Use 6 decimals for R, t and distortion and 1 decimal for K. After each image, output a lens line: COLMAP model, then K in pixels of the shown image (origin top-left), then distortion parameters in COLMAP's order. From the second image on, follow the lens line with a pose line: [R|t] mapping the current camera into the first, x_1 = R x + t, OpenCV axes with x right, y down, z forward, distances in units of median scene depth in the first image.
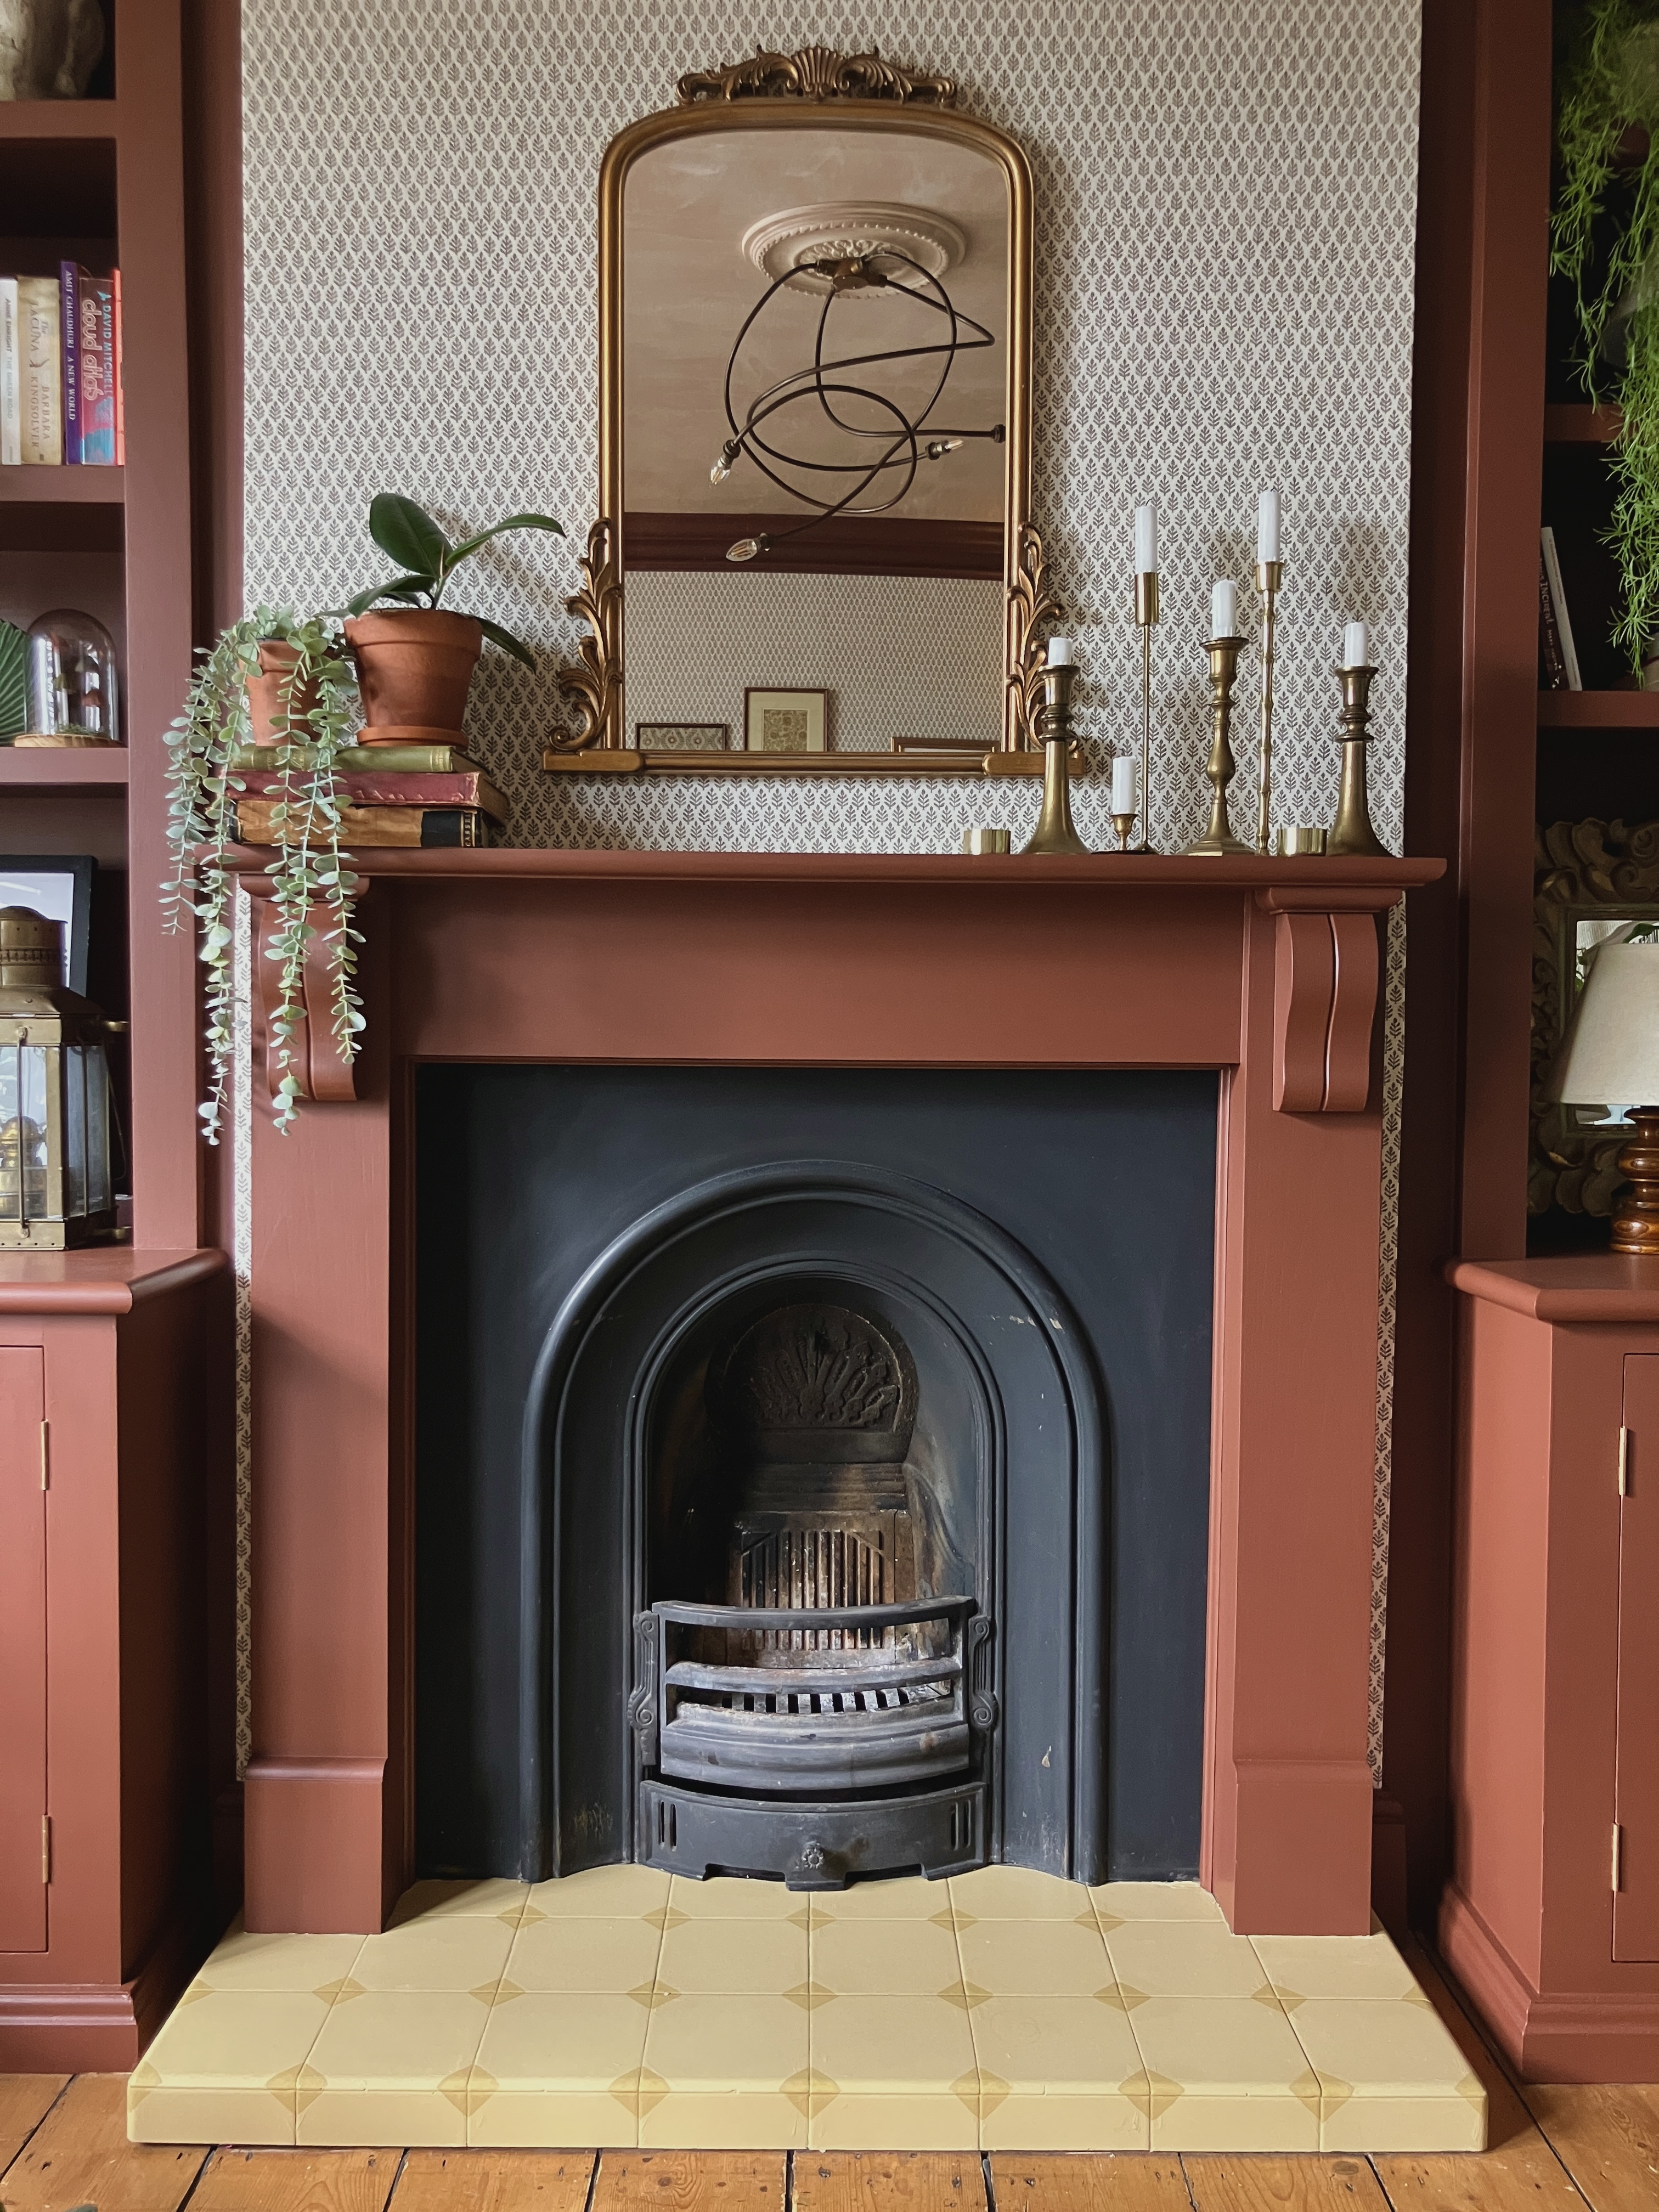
lens RADIAL K [[1824.8, 0, 830.6], [0, 1824.8, 1115.4], [0, 0, 1]] dist [0.006273, -0.017030]
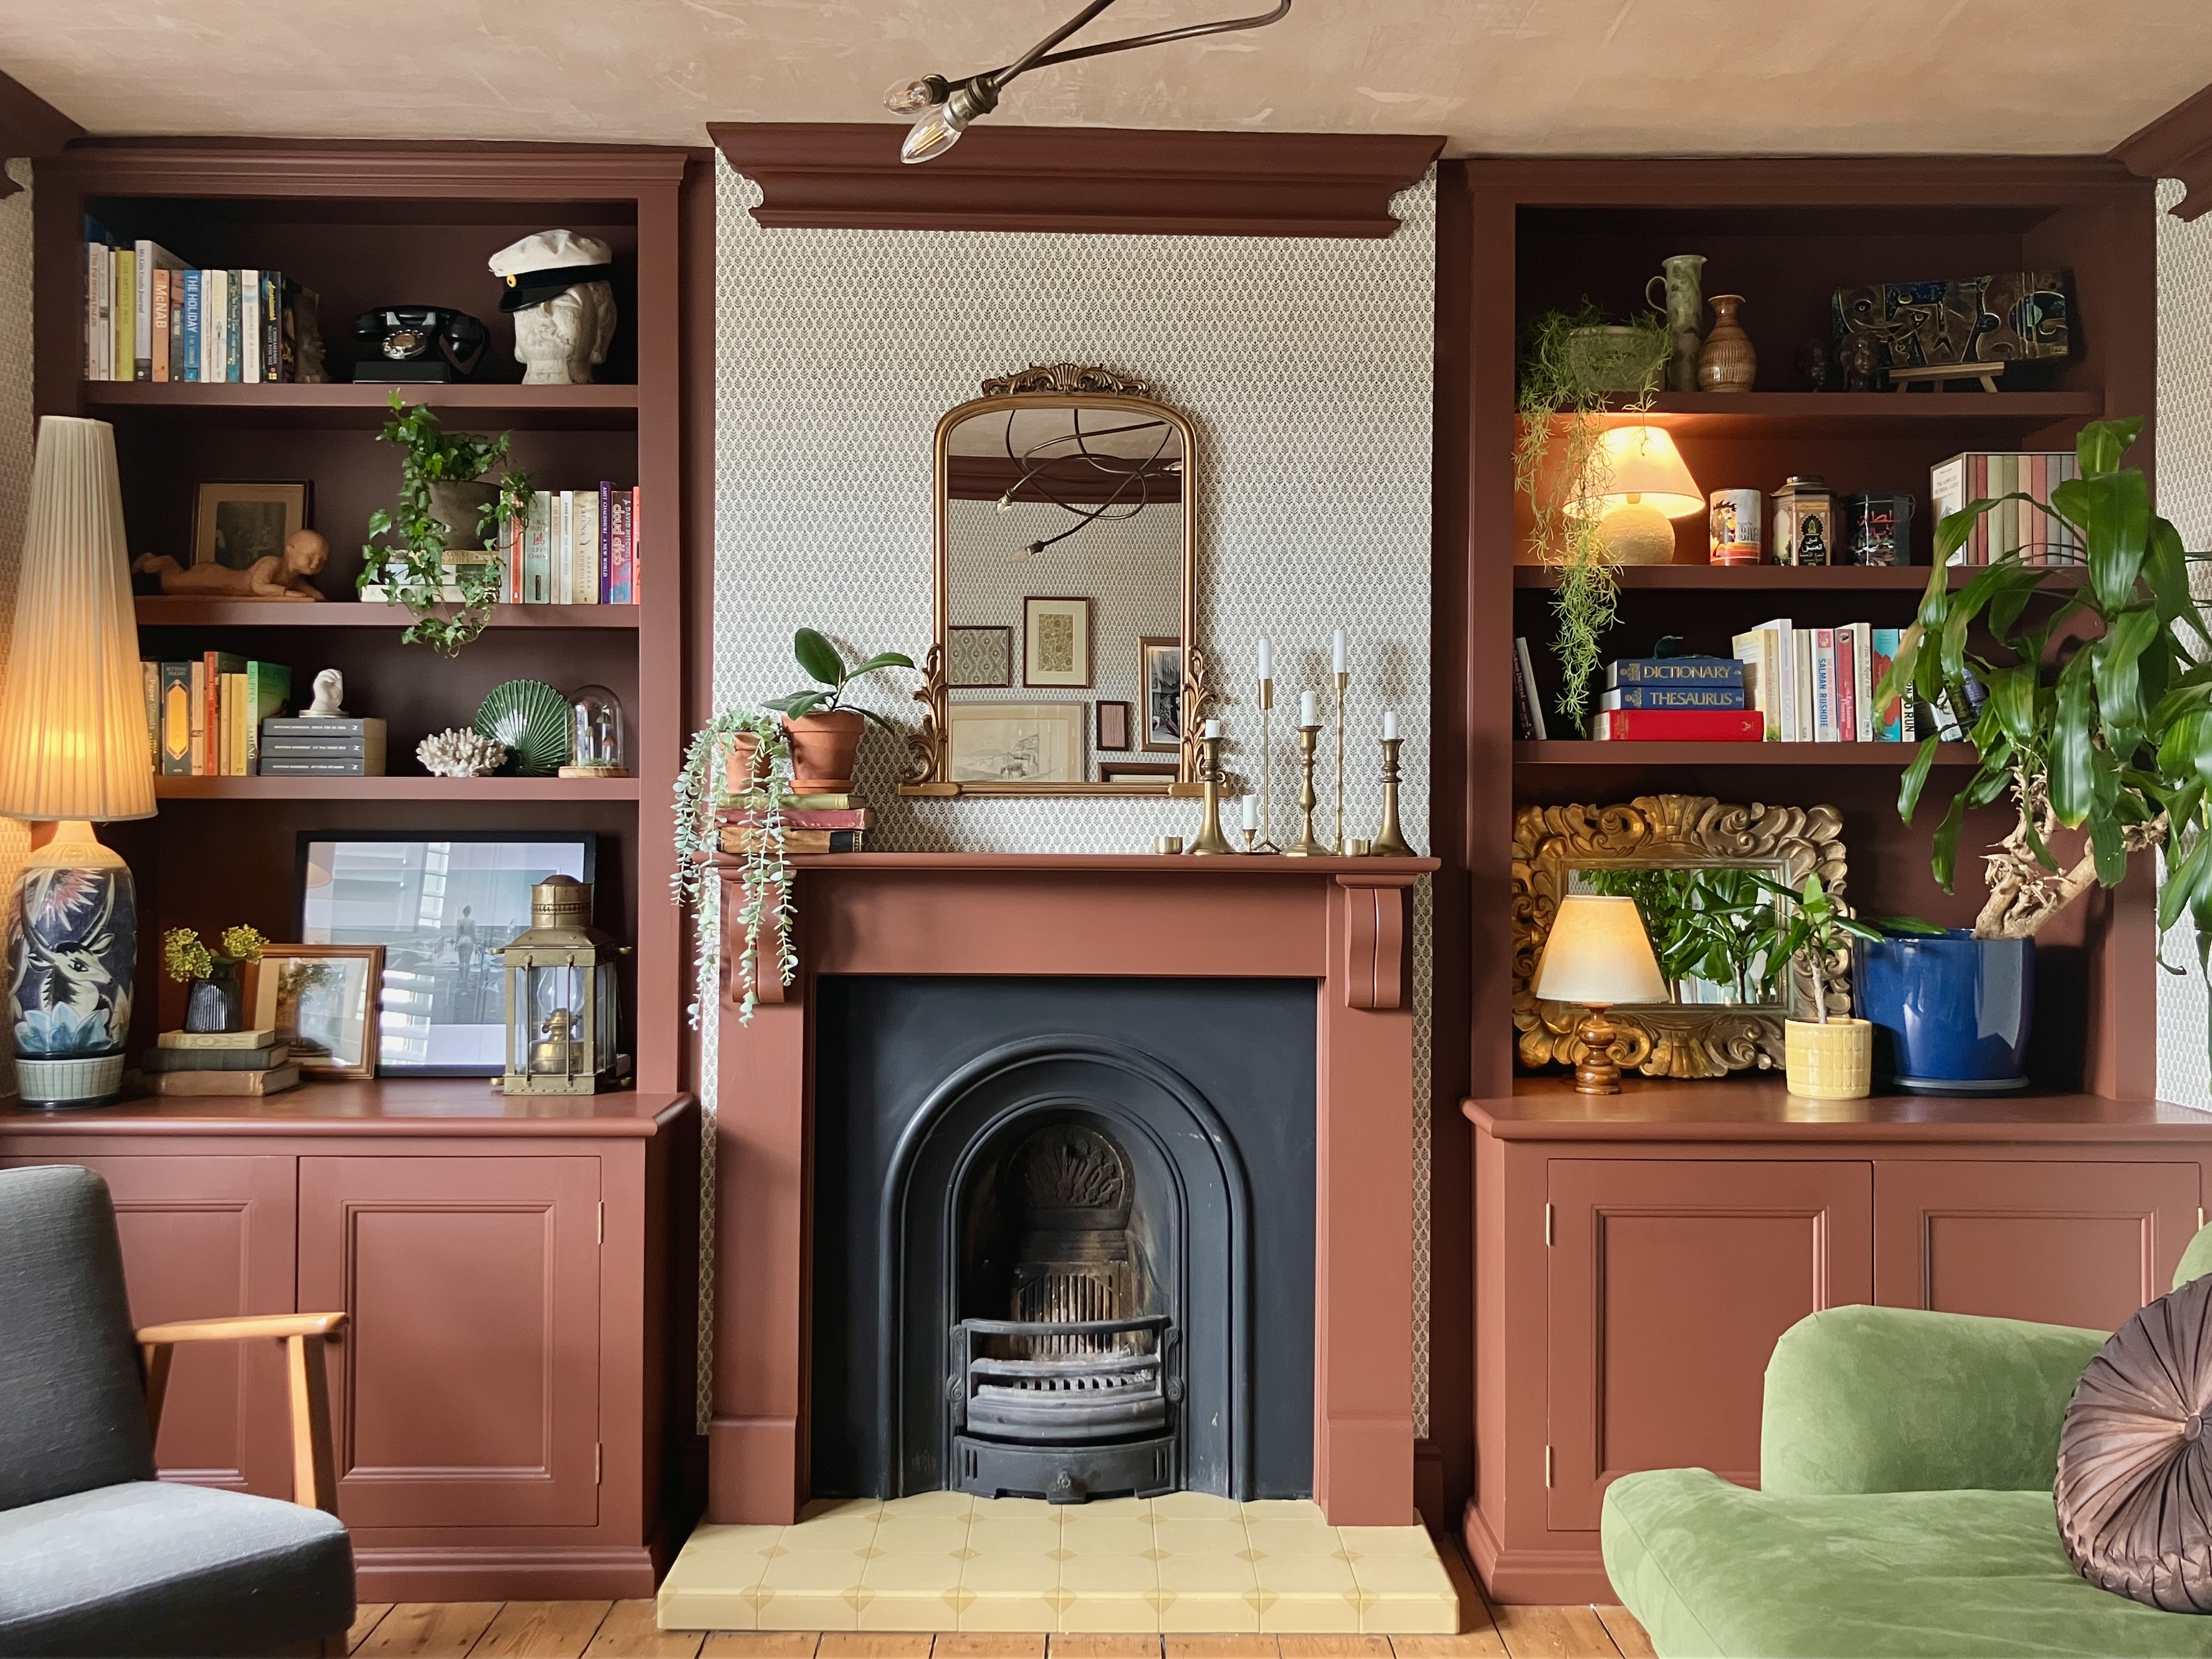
lens RADIAL K [[1893.4, 0, 1102.8], [0, 1893.4, 798.1], [0, 0, 1]] dist [0.028484, -0.068581]
pose [[0.999988, -0.002257, -0.004295, 0.032329], [0.002015, 0.998456, -0.055515, -0.092875], [0.004414, 0.055506, 0.998449, -0.681310]]
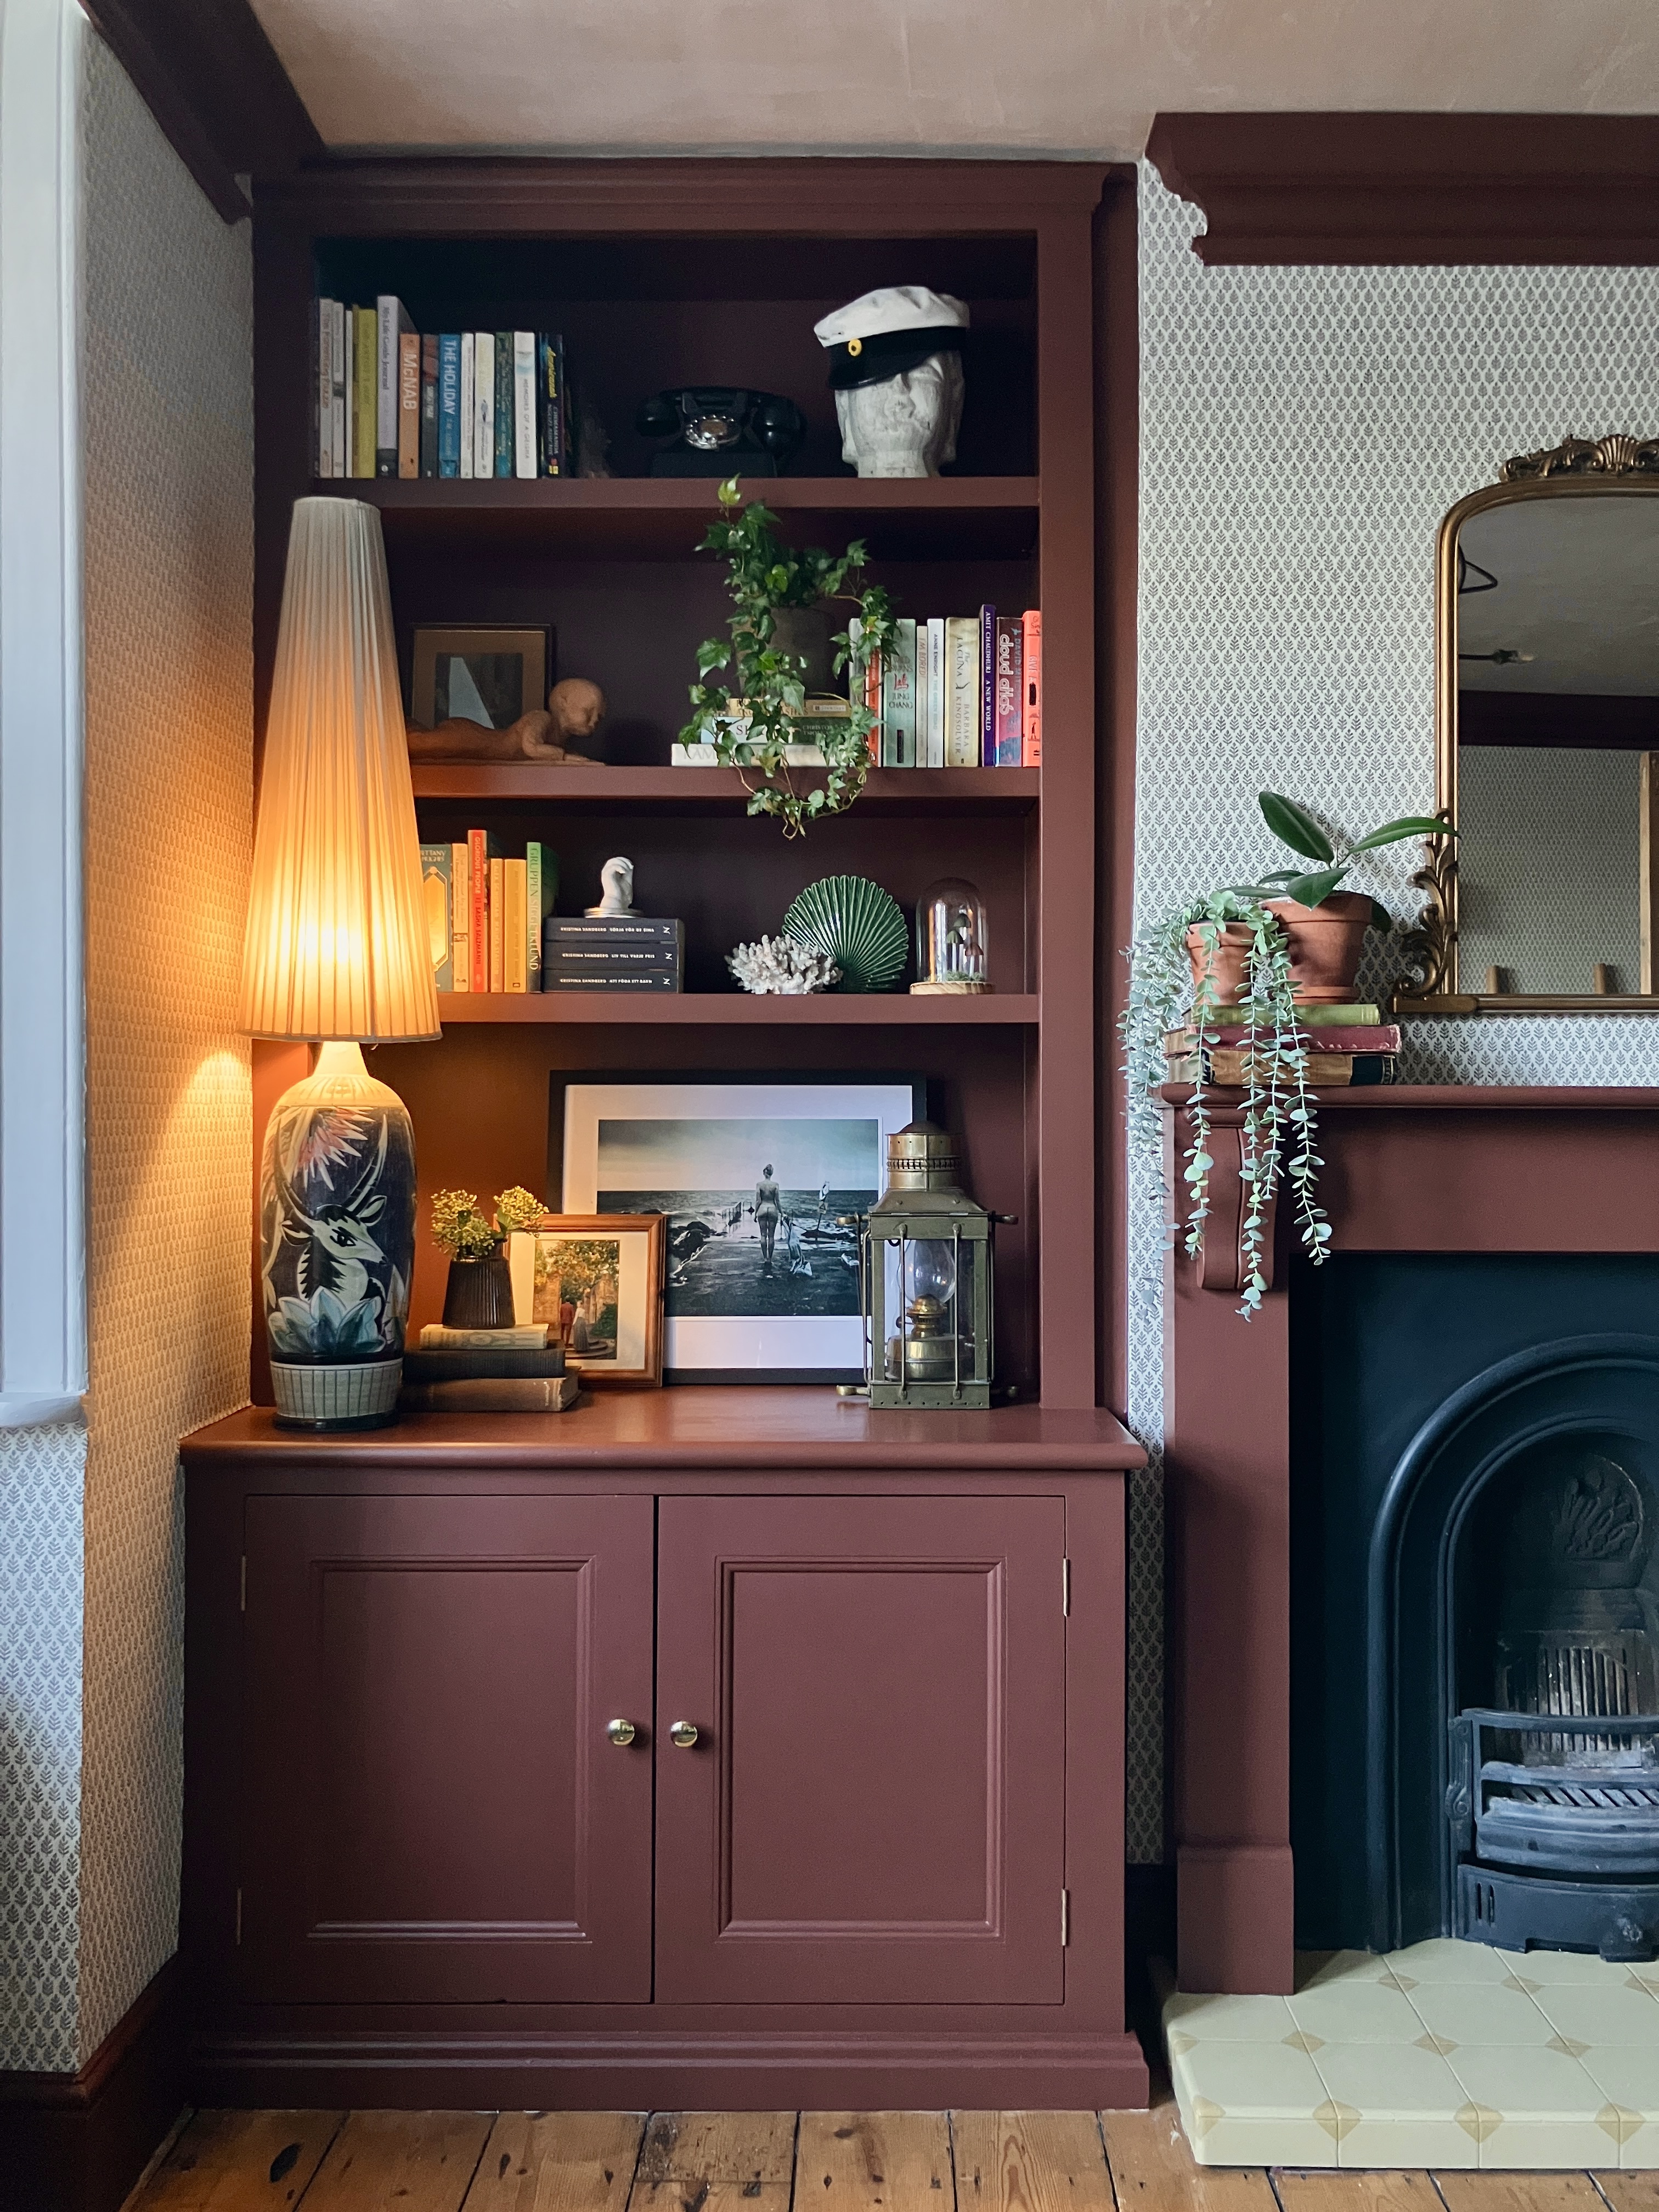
lens RADIAL K [[1824.8, 0, 848.9], [0, 1824.8, 1085.5], [0, 0, 1]] dist [0.006273, -0.017030]
pose [[0.999592, -0.005179, -0.028076, -0.486768], [0.003367, 0.997932, -0.064186, -0.063519], [0.028351, 0.064065, 0.997543, -0.221836]]
